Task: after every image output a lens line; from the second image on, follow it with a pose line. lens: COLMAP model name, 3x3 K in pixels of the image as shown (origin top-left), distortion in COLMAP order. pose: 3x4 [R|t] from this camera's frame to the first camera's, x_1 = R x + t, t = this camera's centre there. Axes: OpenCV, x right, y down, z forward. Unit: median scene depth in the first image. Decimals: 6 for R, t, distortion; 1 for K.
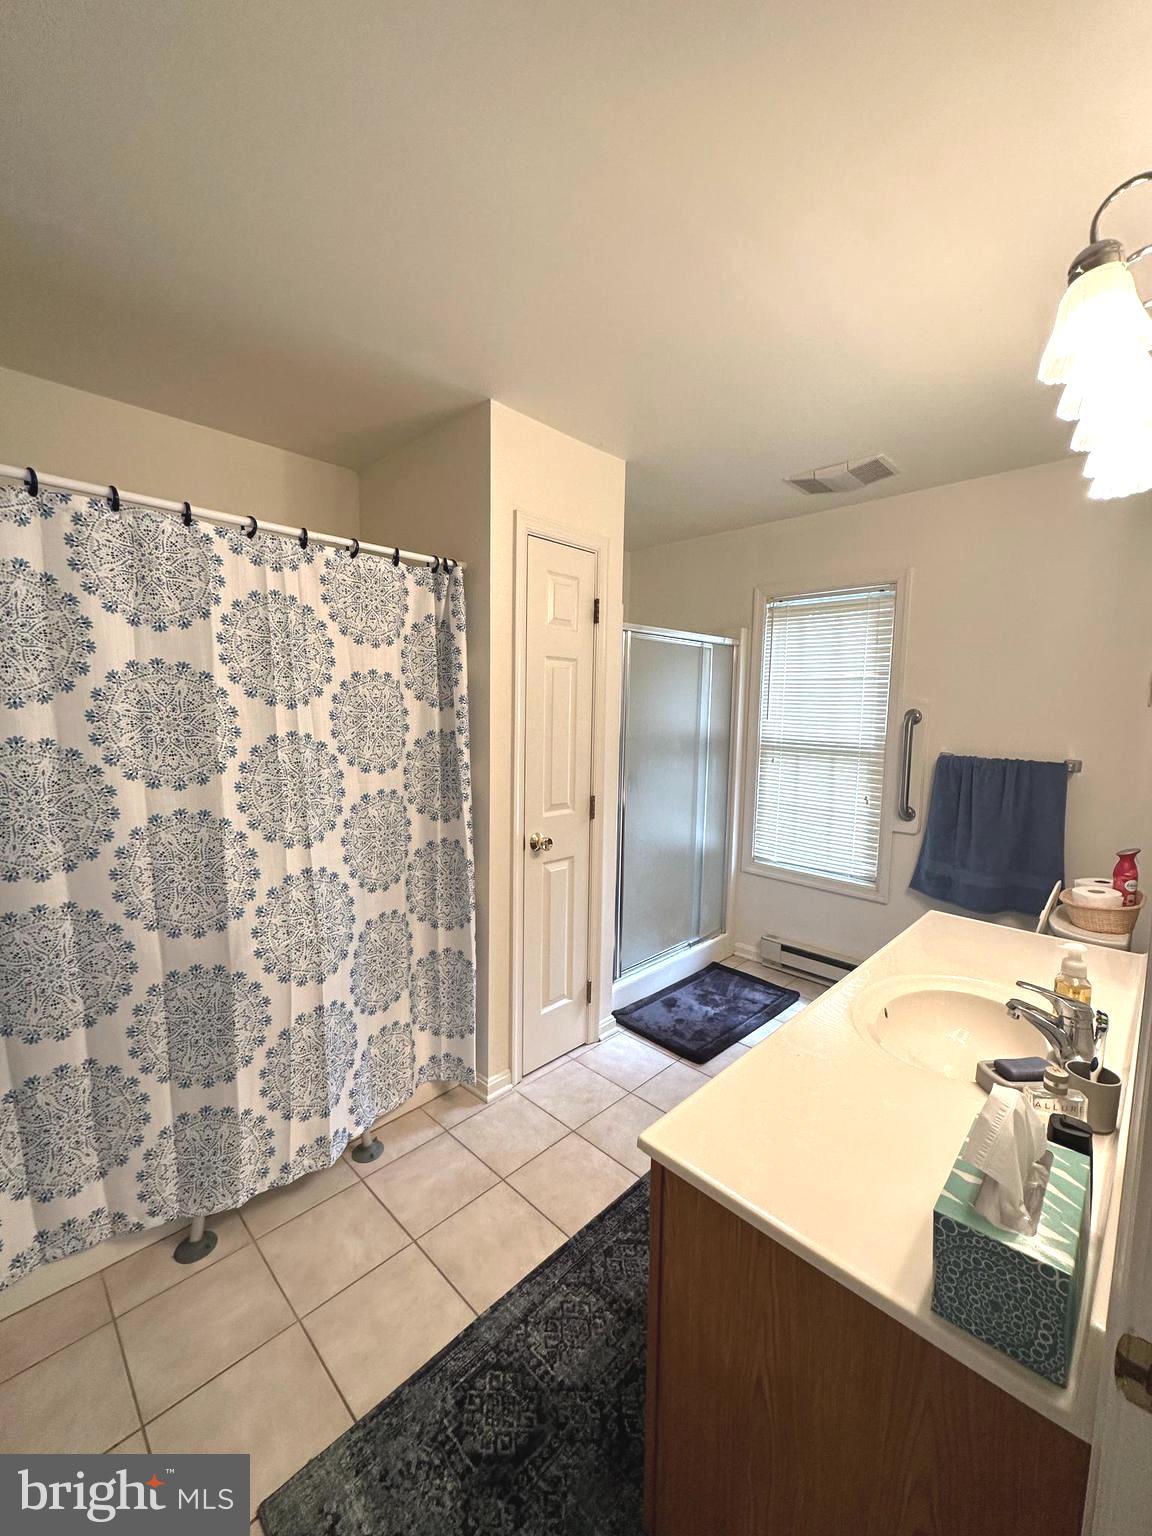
lens RADIAL K [[613.6, 0, 575.2], [0, 613.6, 765.6], [0, 0, 1]] dist [-0.003511, 0.001373]
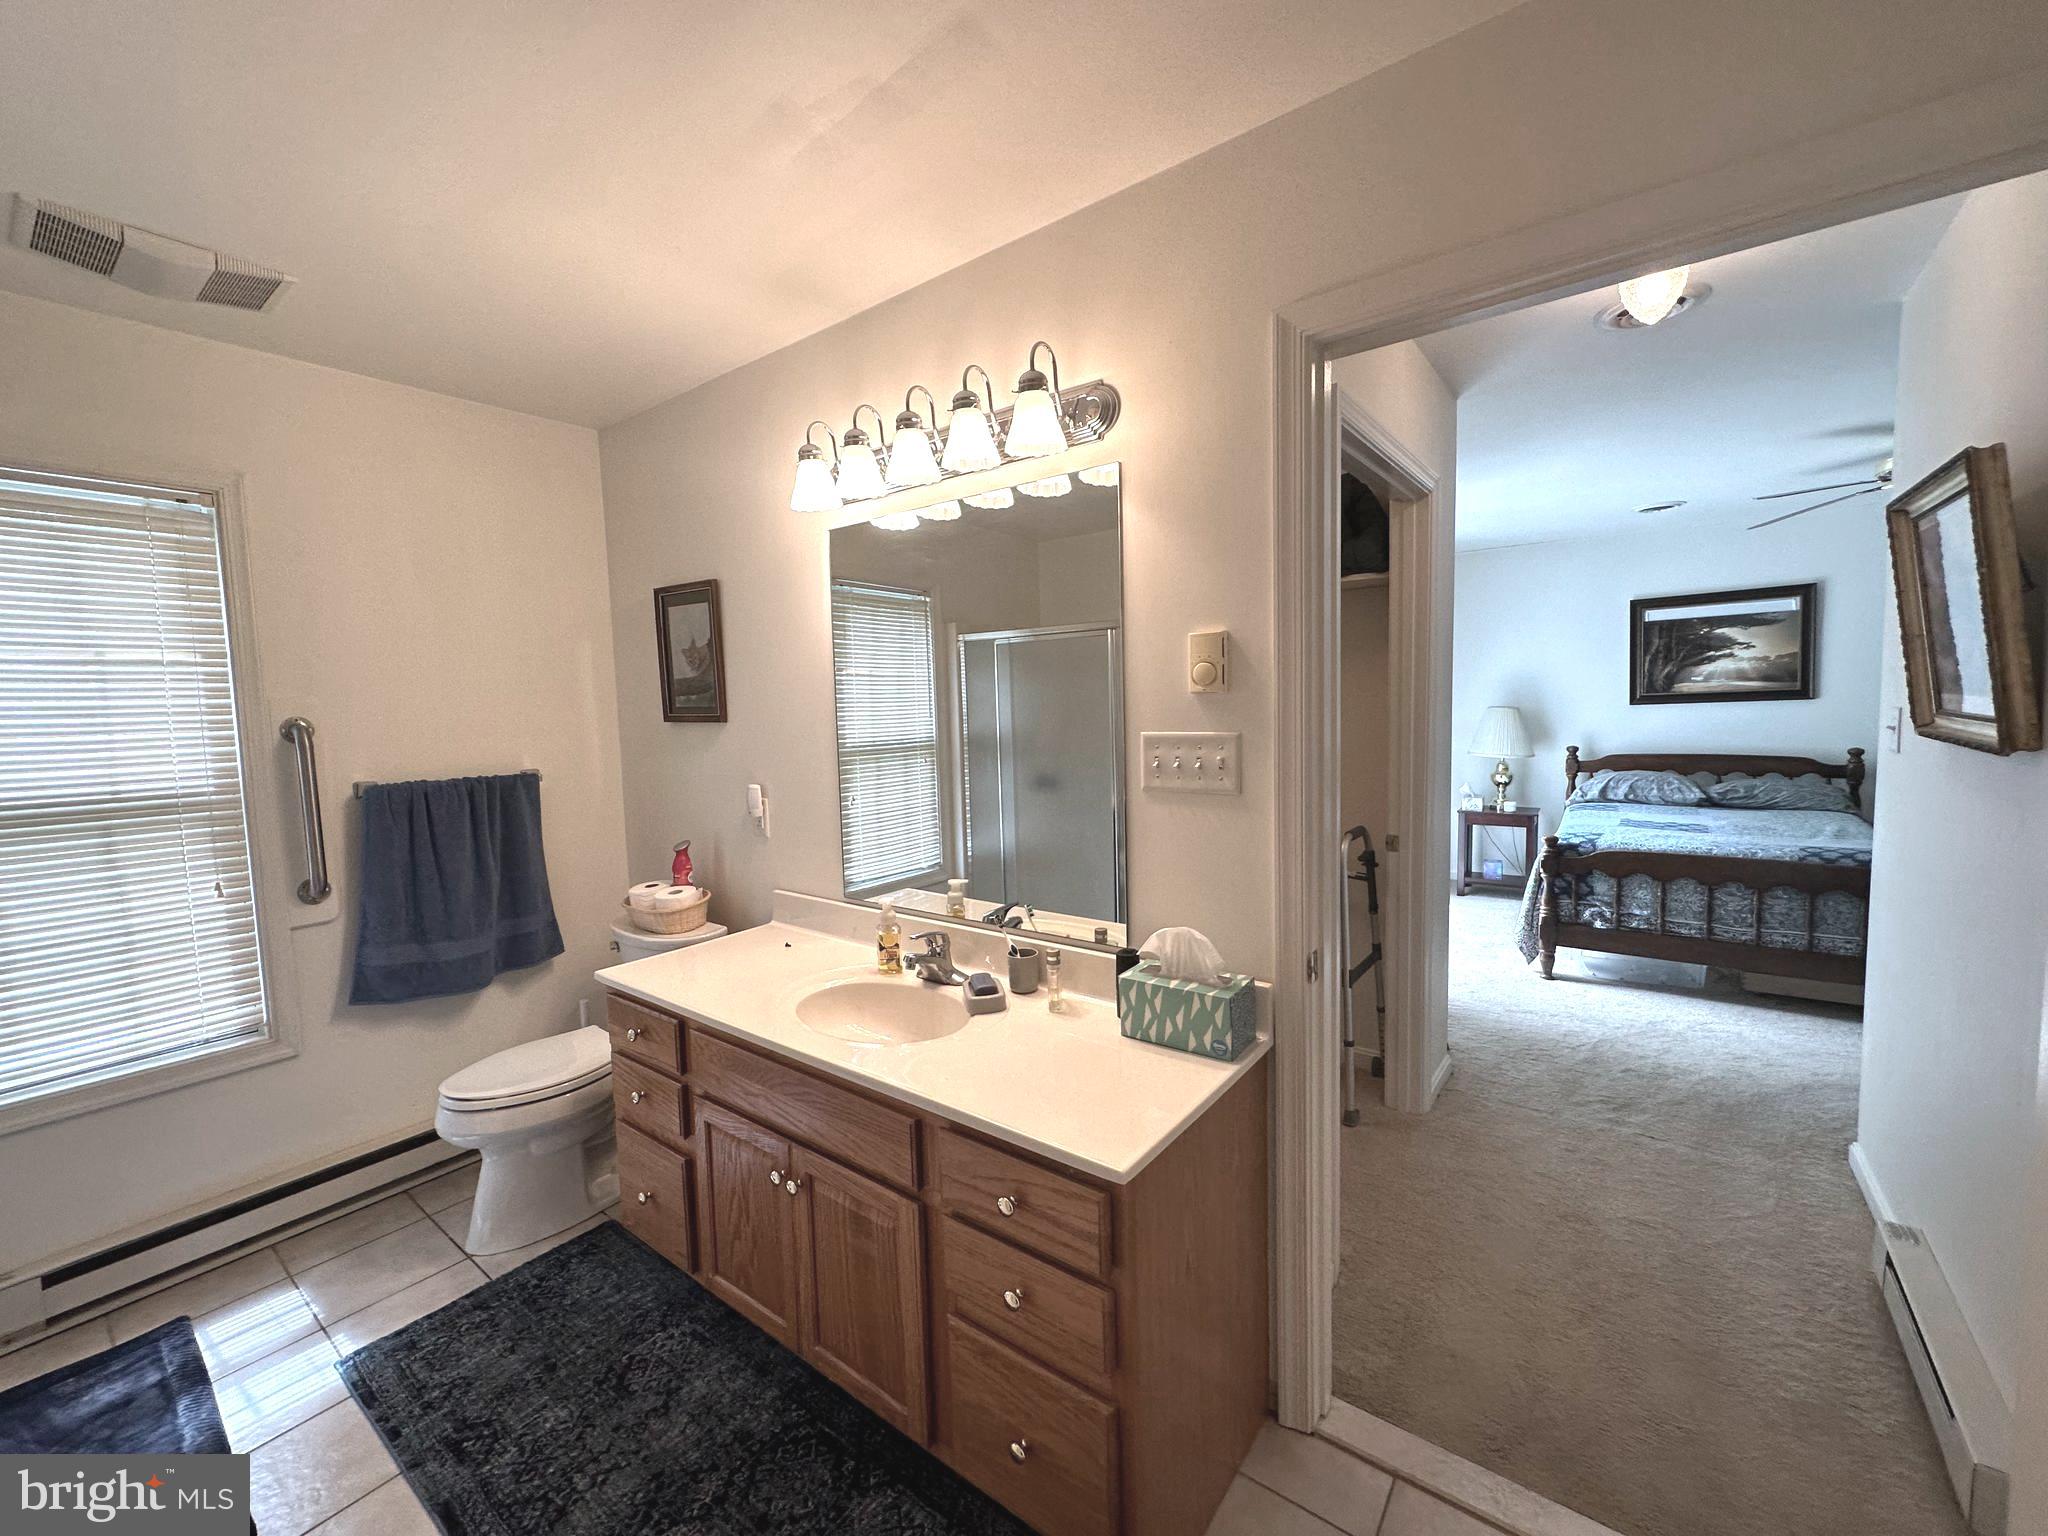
lens RADIAL K [[818.1, 0, 1022.7], [0, 818.1, 767.9], [0, 0, 1]] dist [-0.003511, 0.001373]
pose [[-0.133870, -0.093210, 0.986606, -0.340847], [0.120994, 0.986581, 0.109625, -0.046252], [-0.983585, 0.134049, -0.120796, 0.412700]]
